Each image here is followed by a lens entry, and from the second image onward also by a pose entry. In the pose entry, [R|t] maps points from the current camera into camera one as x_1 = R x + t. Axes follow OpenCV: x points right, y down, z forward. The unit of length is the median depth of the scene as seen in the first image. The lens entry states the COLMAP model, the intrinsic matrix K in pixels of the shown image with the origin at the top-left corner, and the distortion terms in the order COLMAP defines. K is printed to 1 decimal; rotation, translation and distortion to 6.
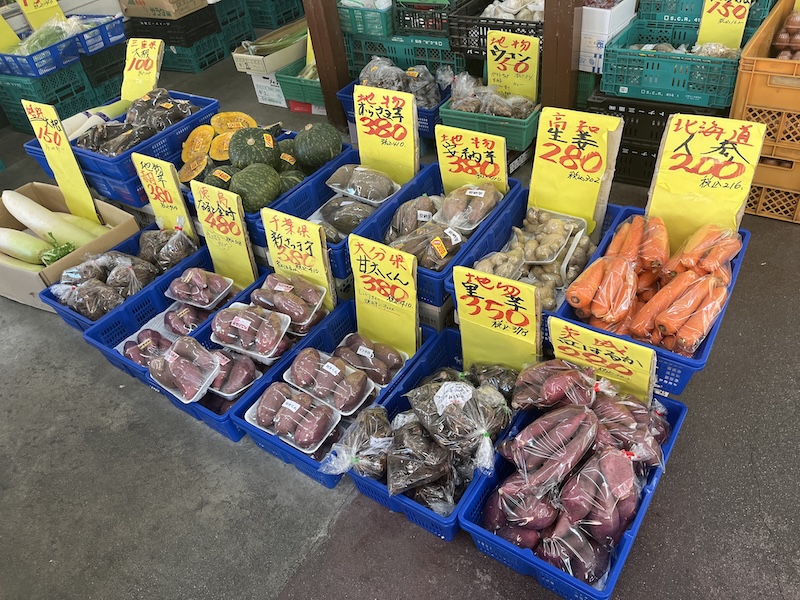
lens RADIAL K [[630.8, 0, 400.0], [0, 630.8, 300.0], [0, 0, 1]] dist [0.111665, -0.186914]
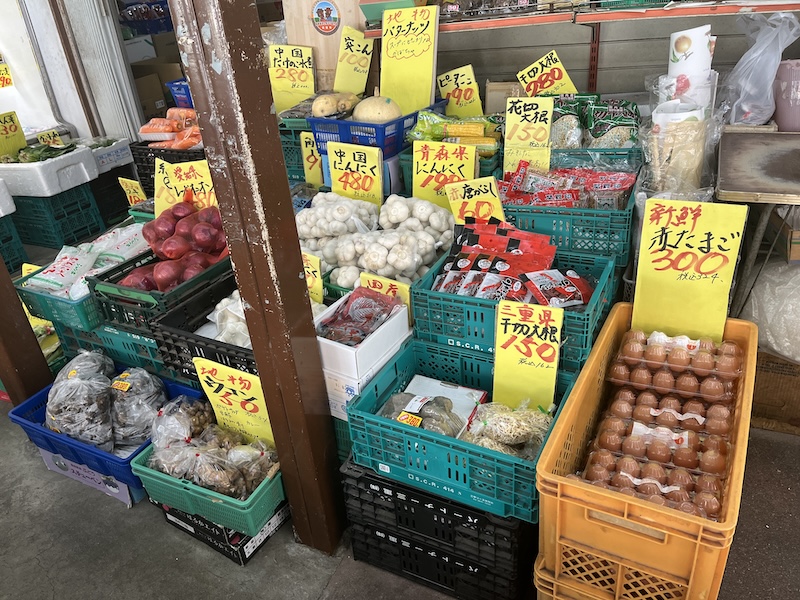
lens RADIAL K [[630.8, 0, 400.0], [0, 630.8, 300.0], [0, 0, 1]] dist [0.111665, -0.186914]
pose [[0.992225, -0.014350, 0.123626, 0.294816], [0.041974, 0.973717, -0.223860, -0.354655], [-0.117164, 0.227308, 0.966749, 0.361933]]
